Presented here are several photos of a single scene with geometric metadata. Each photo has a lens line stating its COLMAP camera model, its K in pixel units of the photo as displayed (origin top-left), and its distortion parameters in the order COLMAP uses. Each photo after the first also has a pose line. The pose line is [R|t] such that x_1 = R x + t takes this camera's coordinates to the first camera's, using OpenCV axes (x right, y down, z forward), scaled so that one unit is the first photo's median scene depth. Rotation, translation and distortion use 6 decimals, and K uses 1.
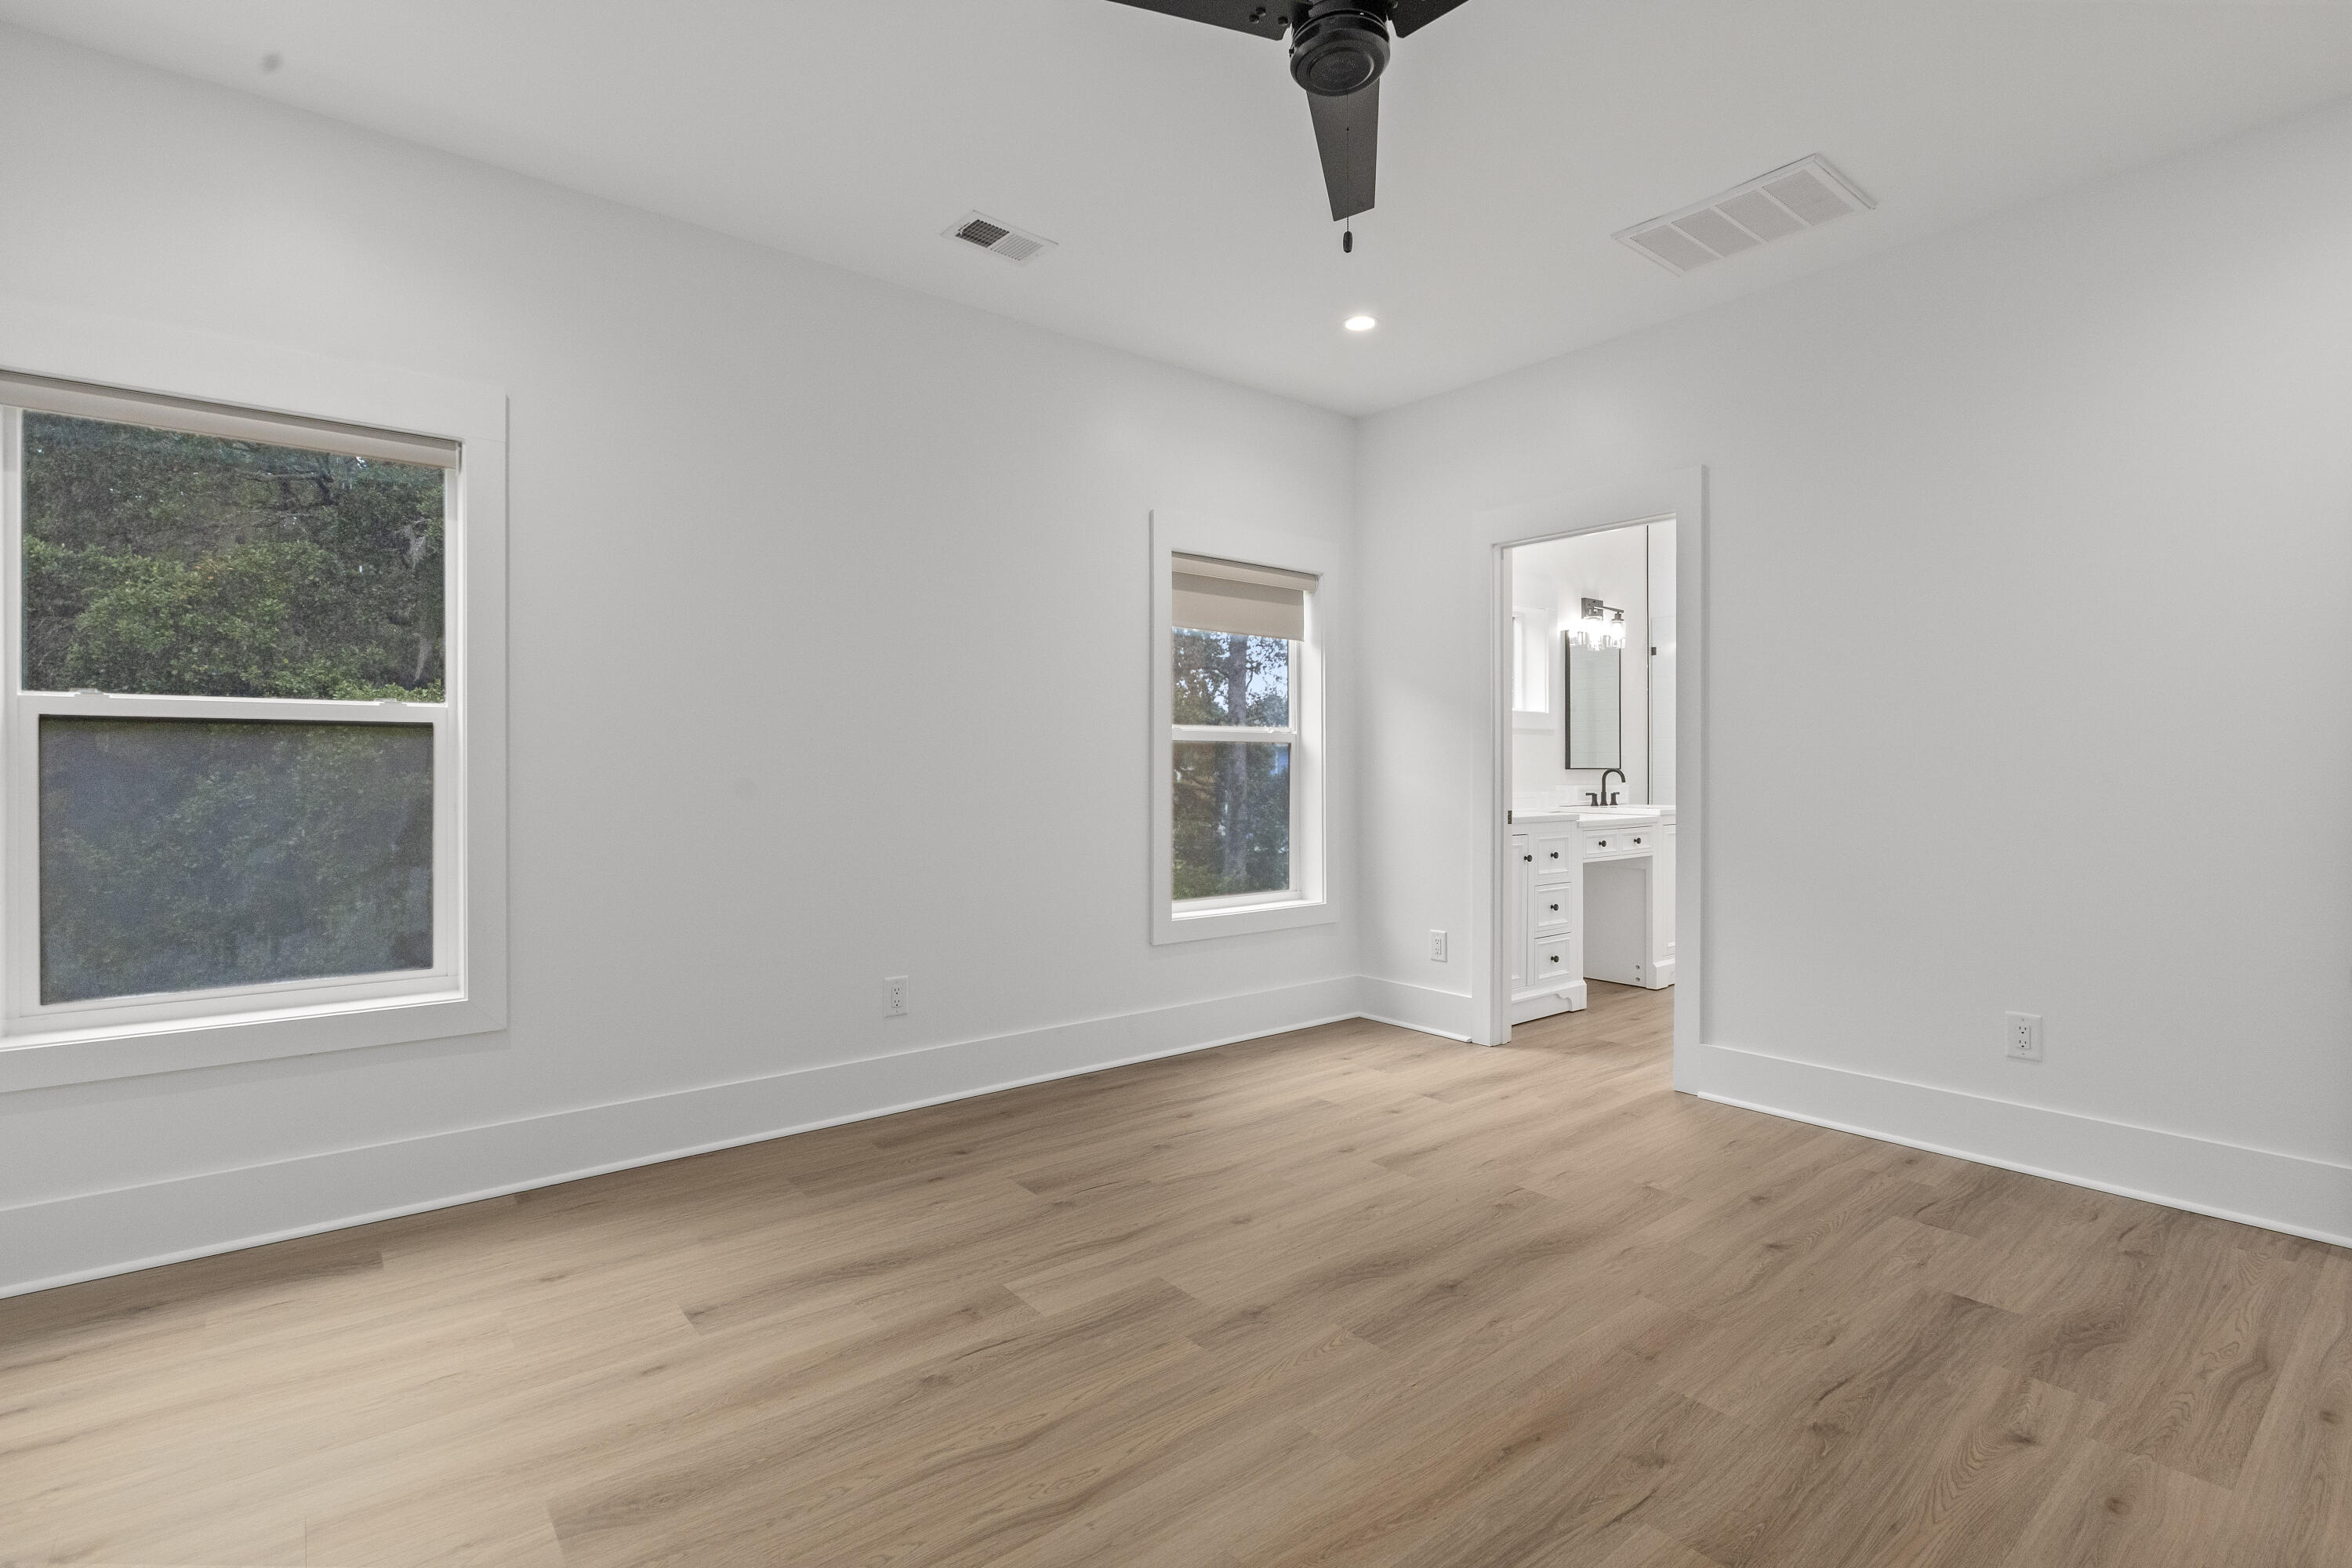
lens RADIAL K [[1121.2, 0, 1161.8], [0, 1121.2, 759.7], [0, 0, 1]] dist [-0.008410, 0.002670]
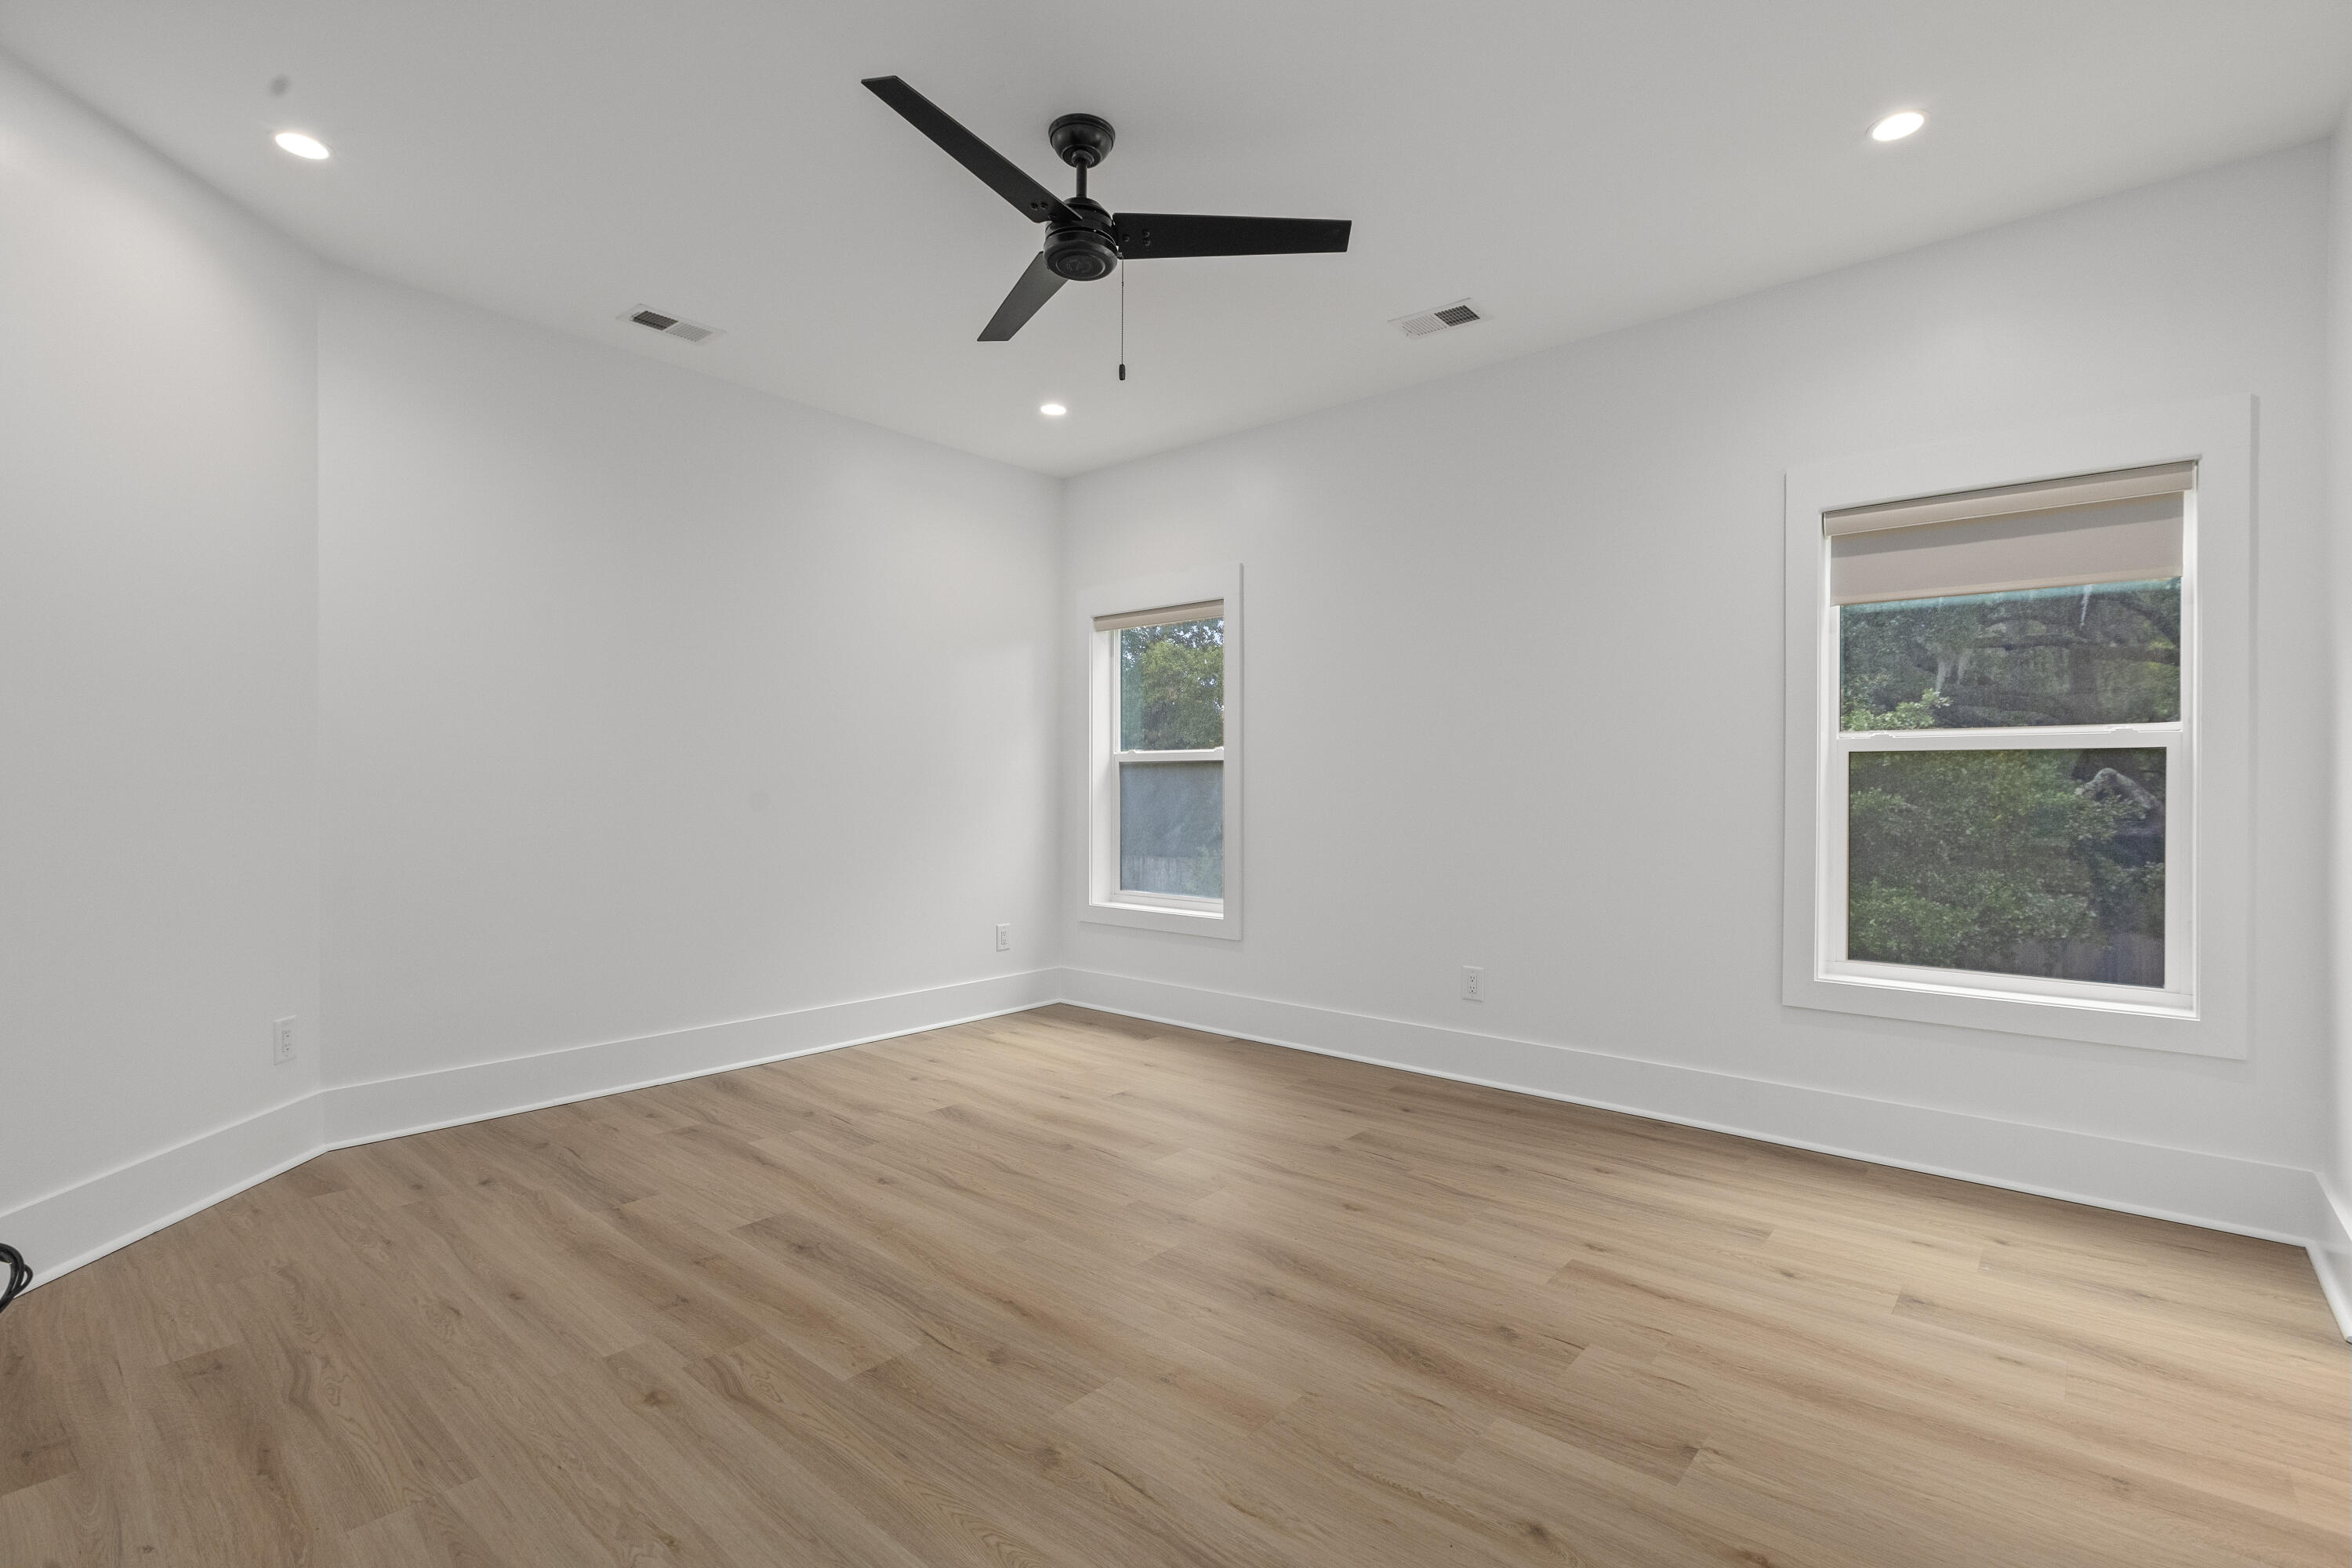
lens RADIAL K [[1121.2, 0, 1189.5], [0, 1121.2, 798.3], [0, 0, 1]] dist [-0.008410, 0.002670]
pose [[0.153351, 0.007592, -0.988143, 0.948488], [0.001014, 0.999969, 0.007840, 0.010249], [0.988171, -0.002205, 0.153338, 0.586216]]
